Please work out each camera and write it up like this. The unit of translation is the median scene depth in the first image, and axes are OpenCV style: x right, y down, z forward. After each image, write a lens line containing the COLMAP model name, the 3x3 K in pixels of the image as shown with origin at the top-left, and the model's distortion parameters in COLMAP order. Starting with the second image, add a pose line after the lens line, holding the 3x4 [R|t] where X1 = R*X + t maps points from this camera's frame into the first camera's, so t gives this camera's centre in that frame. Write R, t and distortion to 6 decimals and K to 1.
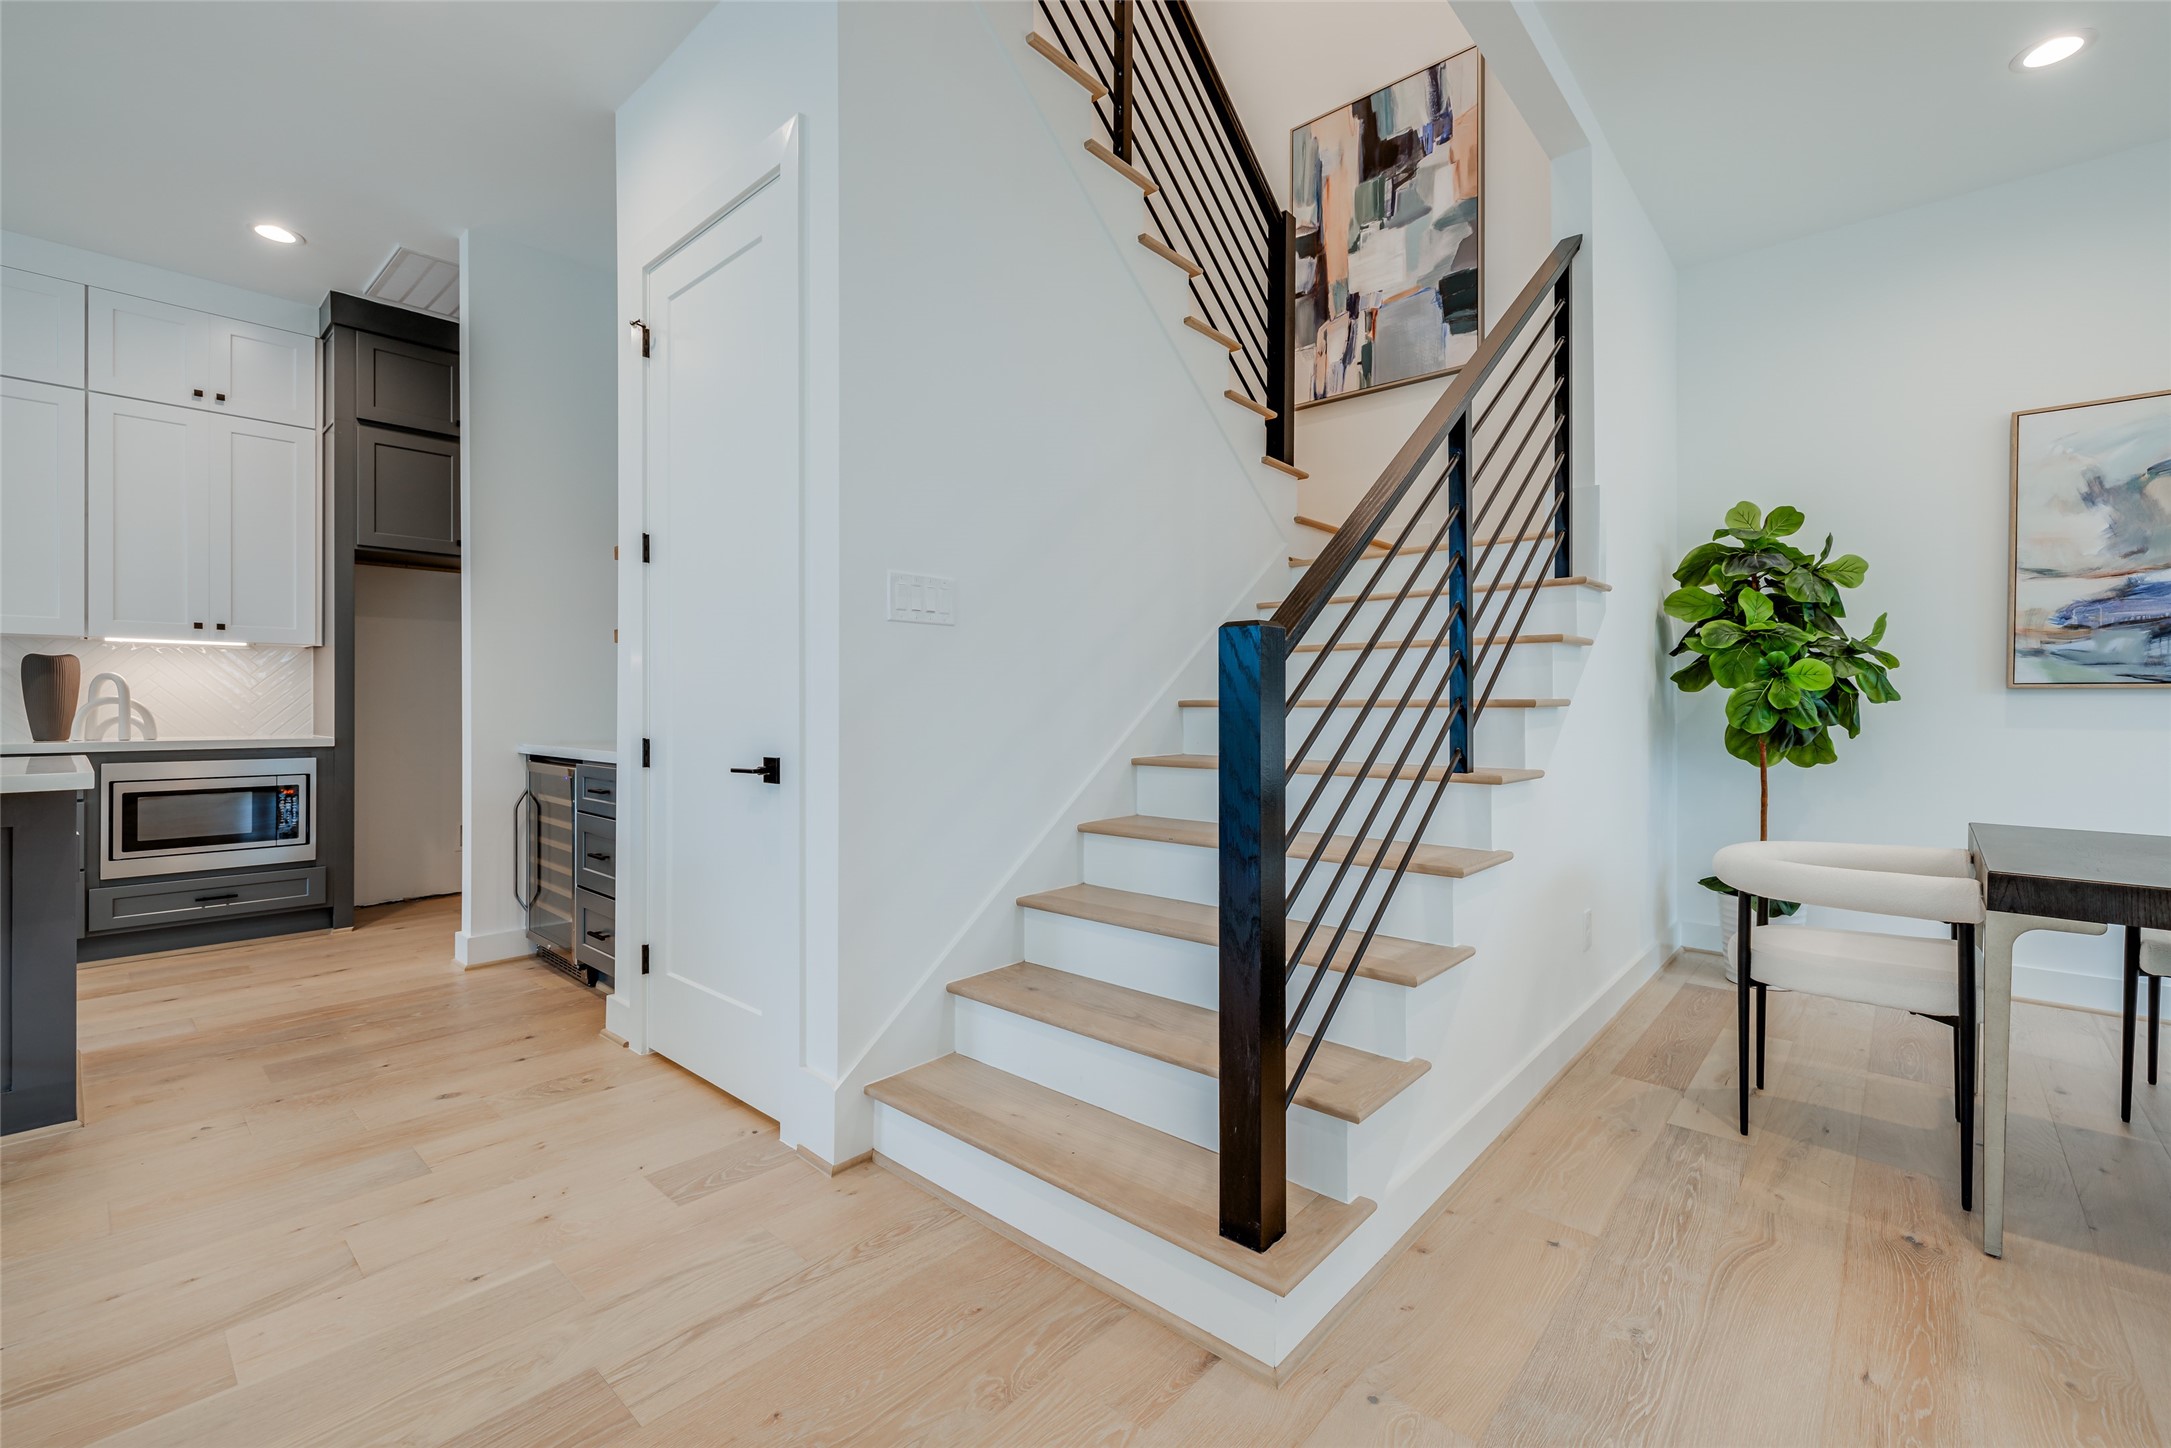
lens RADIAL K [[911.8, 0, 1115.2], [0, 911.8, 703.8], [0, 0, 1]] dist [-0.002768, 0.000532]
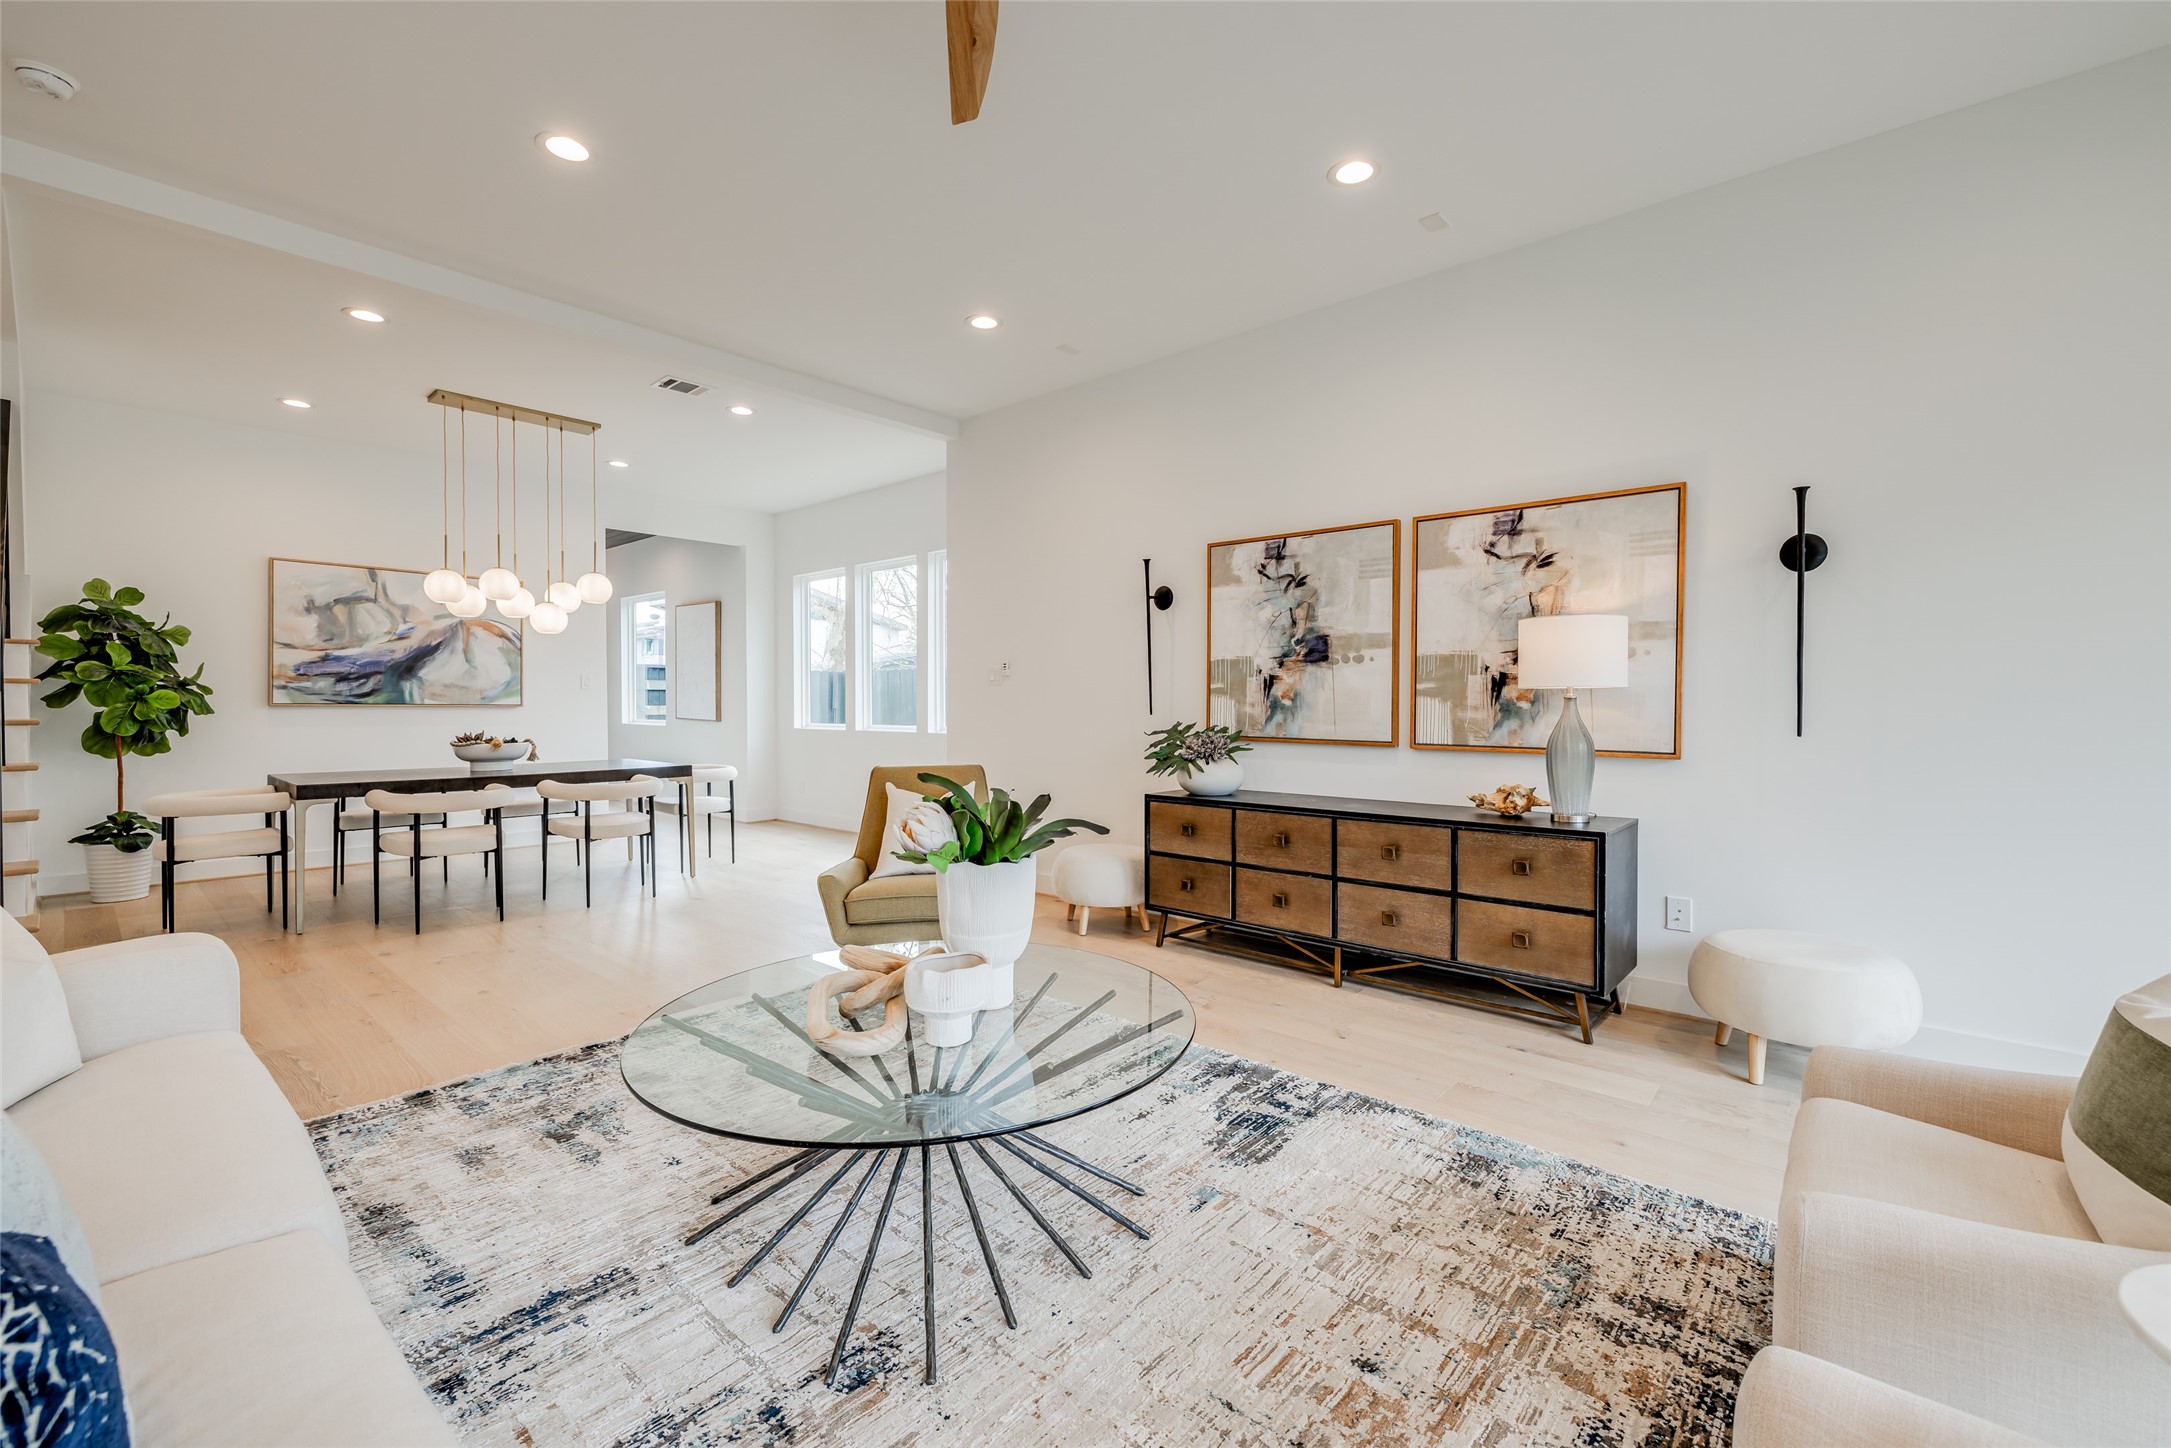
lens RADIAL K [[911.8, 0, 1097.6], [0, 911.8, 721.1], [0, 0, 1]] dist [-0.002768, 0.000532]
pose [[0.004557, -0.021690, 0.999754, -0.780106], [-0.004070, 0.999756, 0.021708, -0.030783], [-0.999981, -0.004168, 0.004468, -0.625911]]
